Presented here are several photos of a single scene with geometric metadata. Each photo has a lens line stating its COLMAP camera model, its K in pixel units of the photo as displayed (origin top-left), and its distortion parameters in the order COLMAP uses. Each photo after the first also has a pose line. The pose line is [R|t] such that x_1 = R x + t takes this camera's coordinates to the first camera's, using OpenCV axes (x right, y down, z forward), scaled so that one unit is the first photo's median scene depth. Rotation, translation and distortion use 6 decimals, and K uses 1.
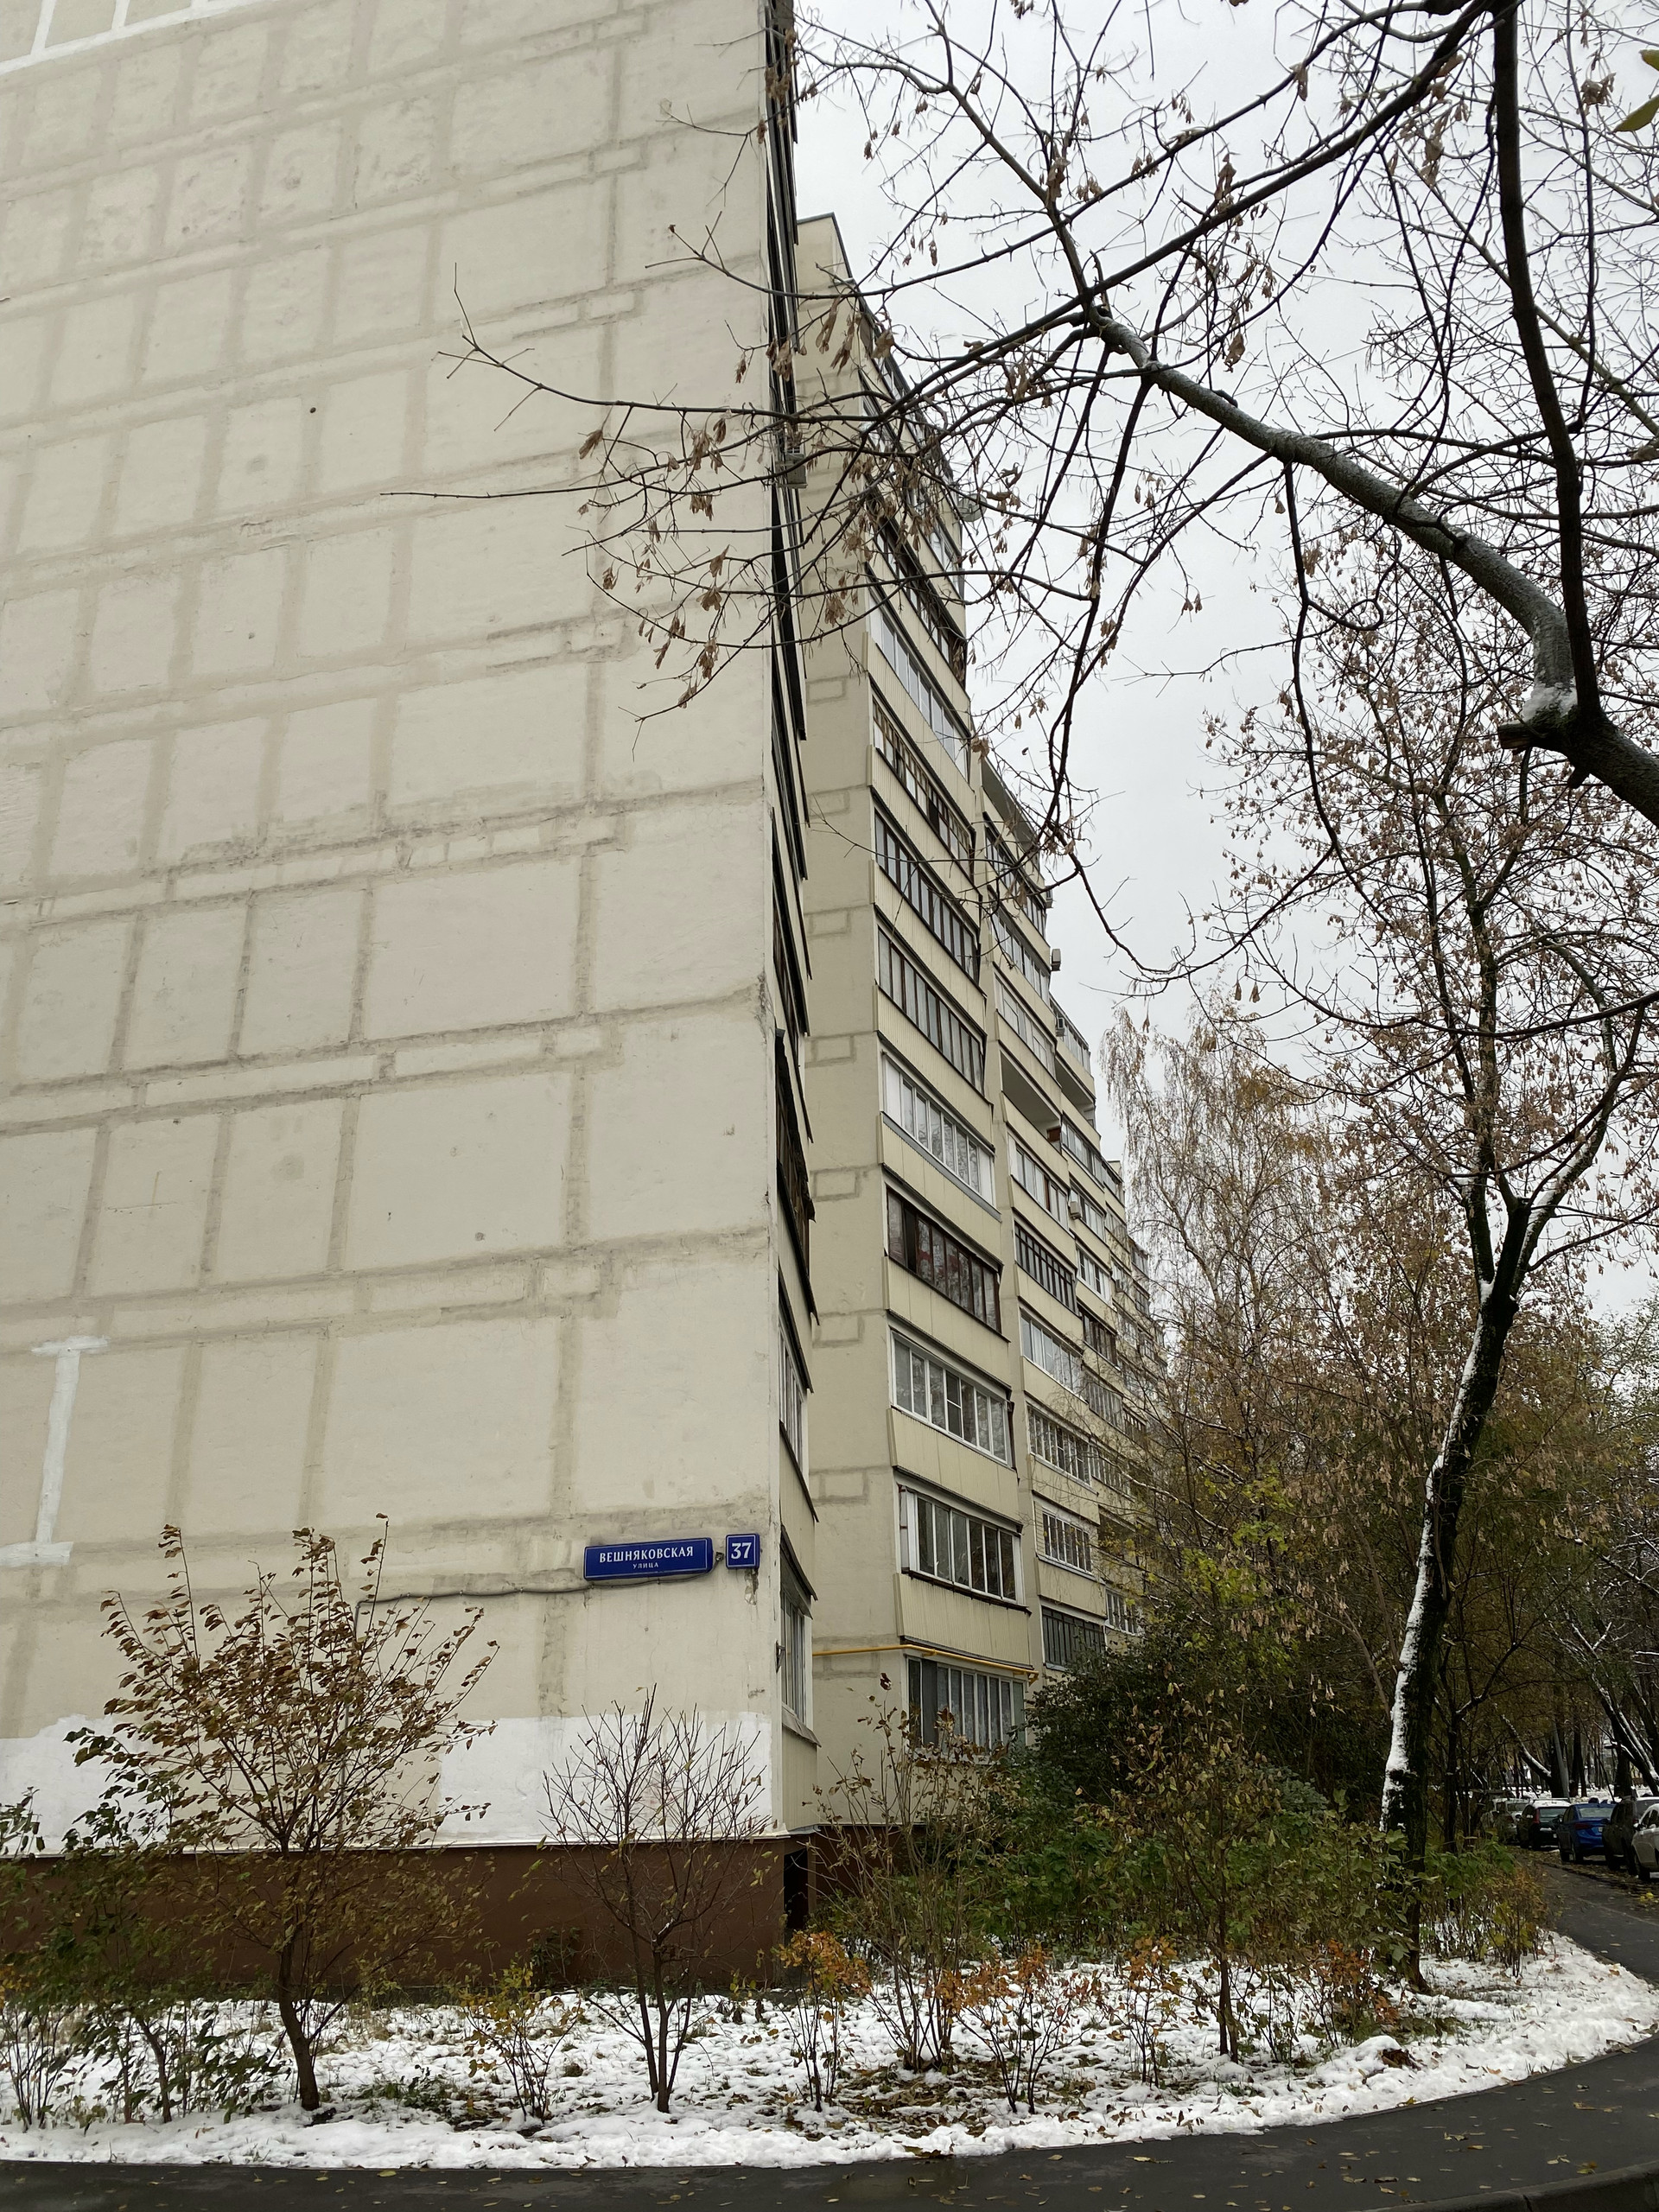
lens RADIAL K [[1636.1, 0, 829.5], [0, 1636.1, 1106.0], [0, 0, 1]] dist [0.105920, -0.137921]
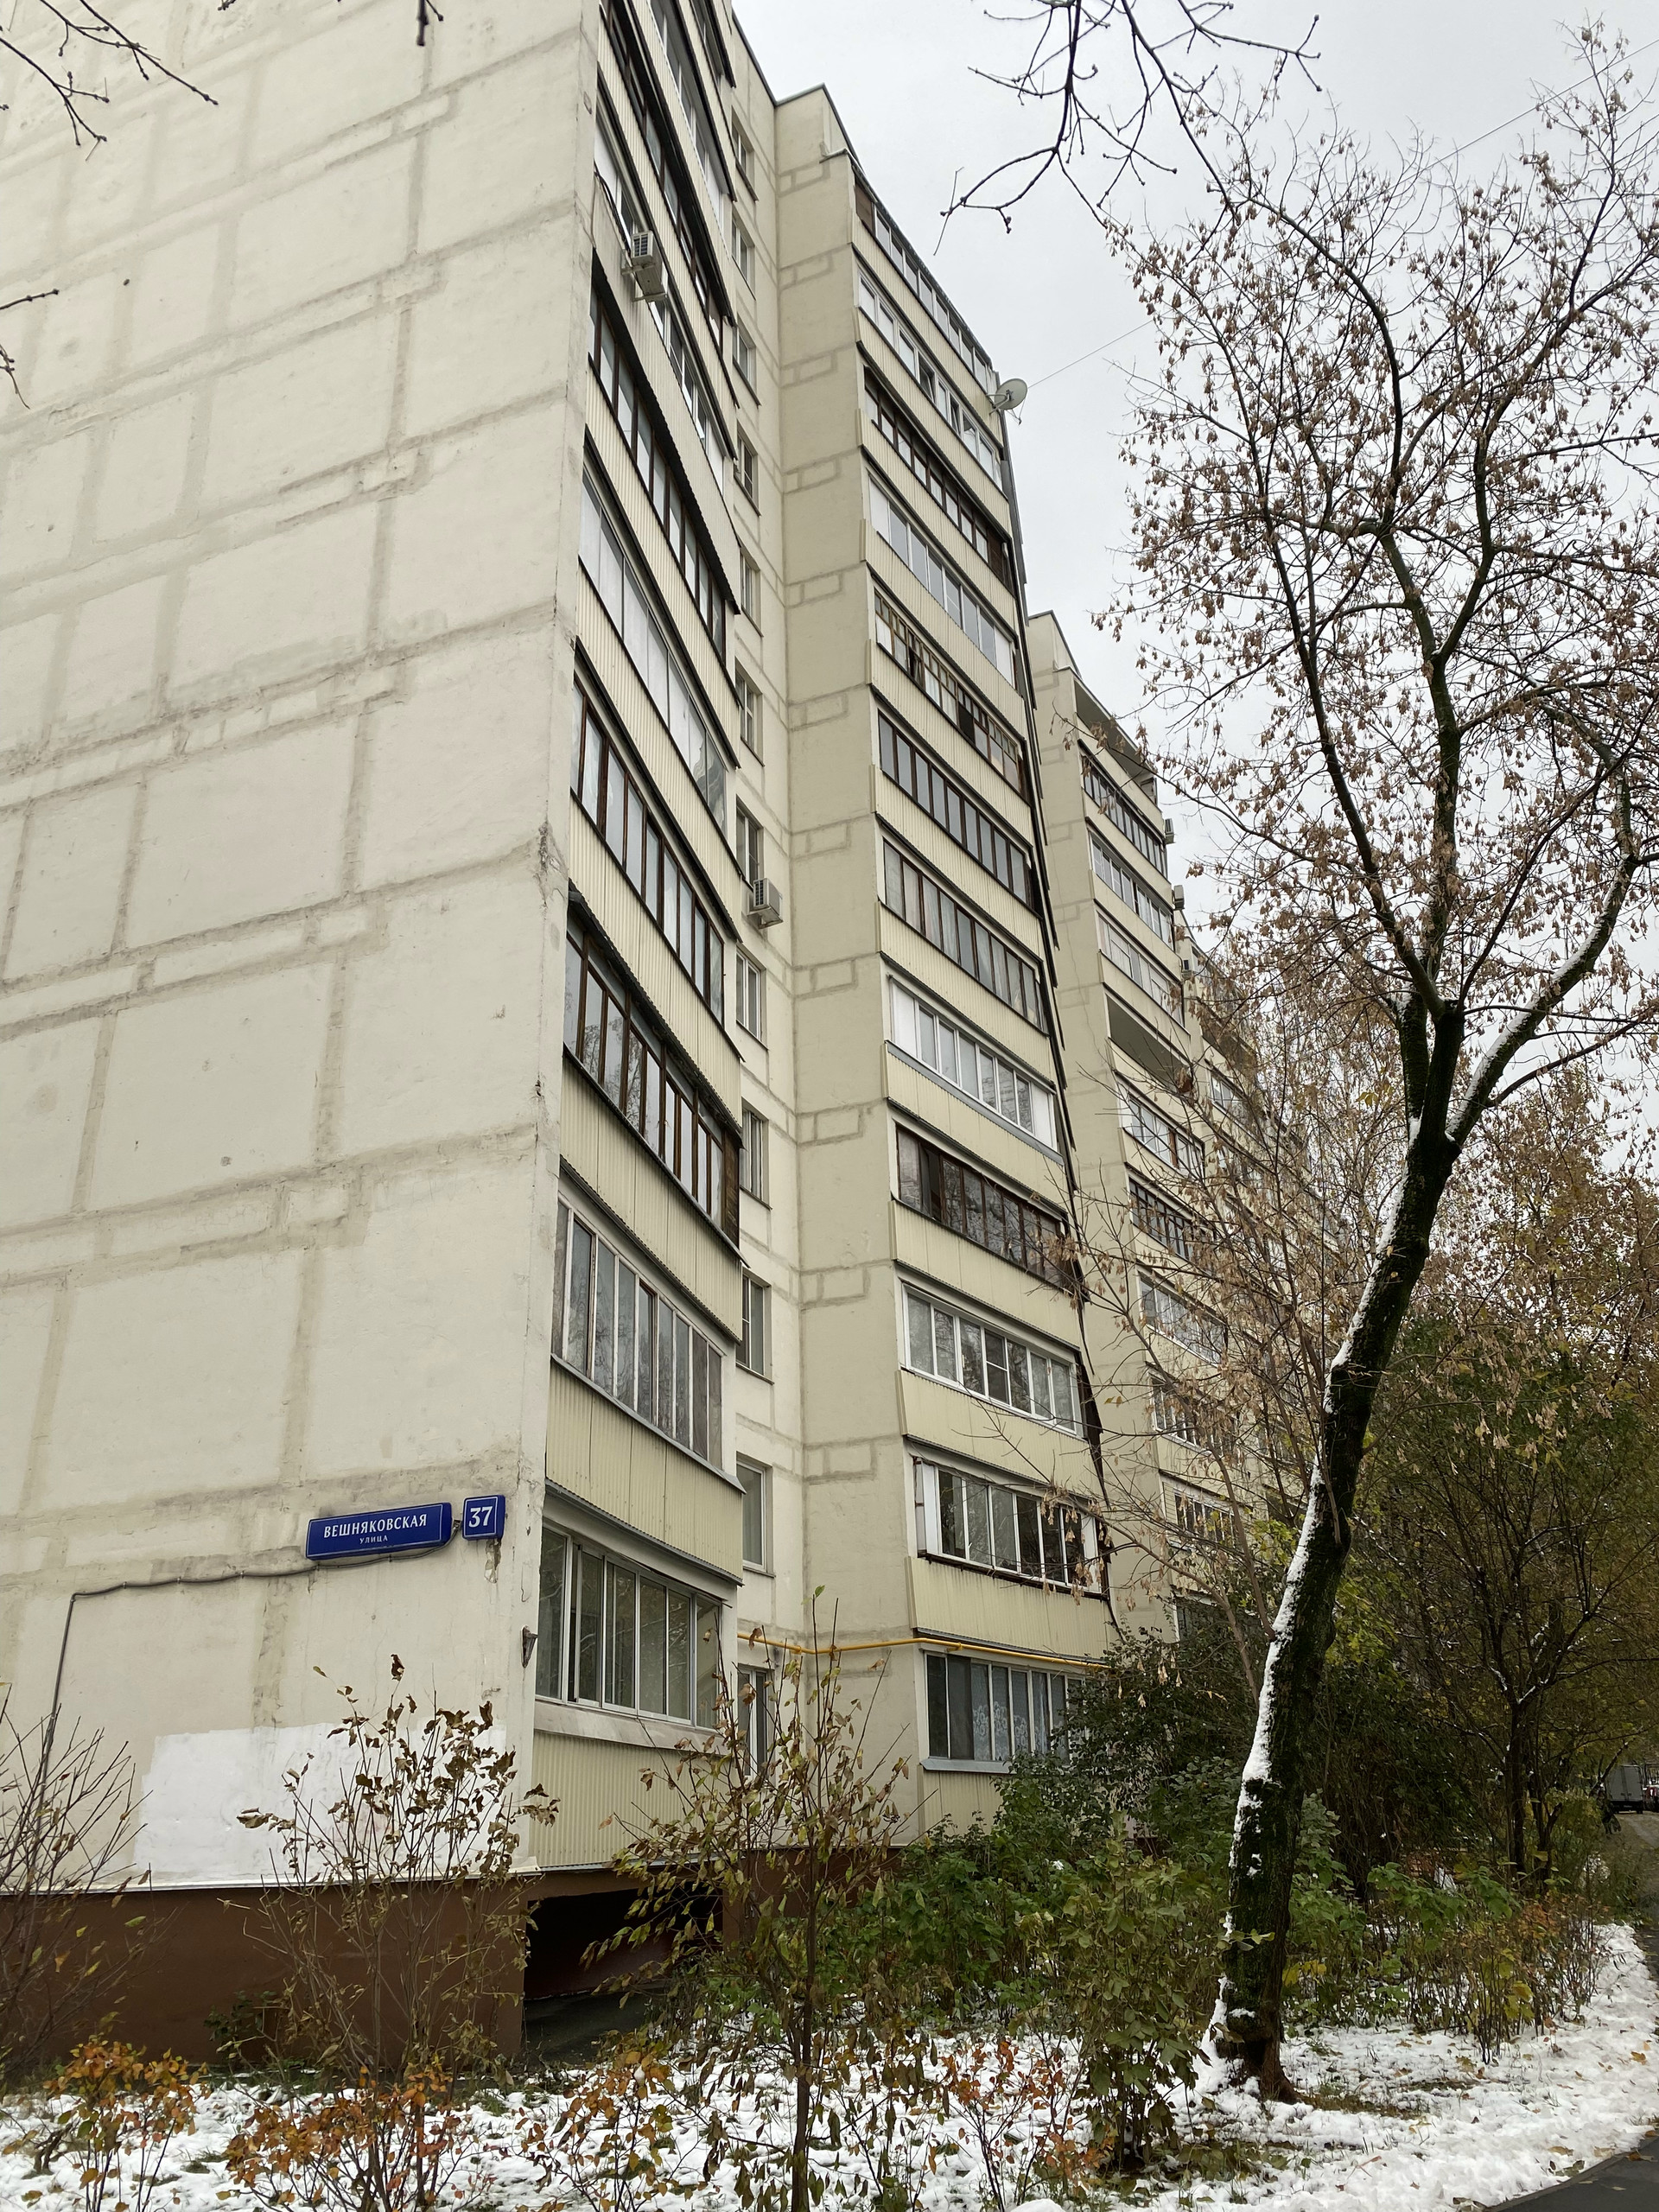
lens RADIAL K [[1664.4, 0, 796.9], [0, 1664.4, 1104.0], [0, 0, 1]] dist [0.044510, -0.034205]
pose [[0.989090, -0.064436, -0.132472, 0.178972], [0.064435, 0.997913, -0.004303, 0.068108], [0.132473, -0.004279, 0.991177, 0.178307]]
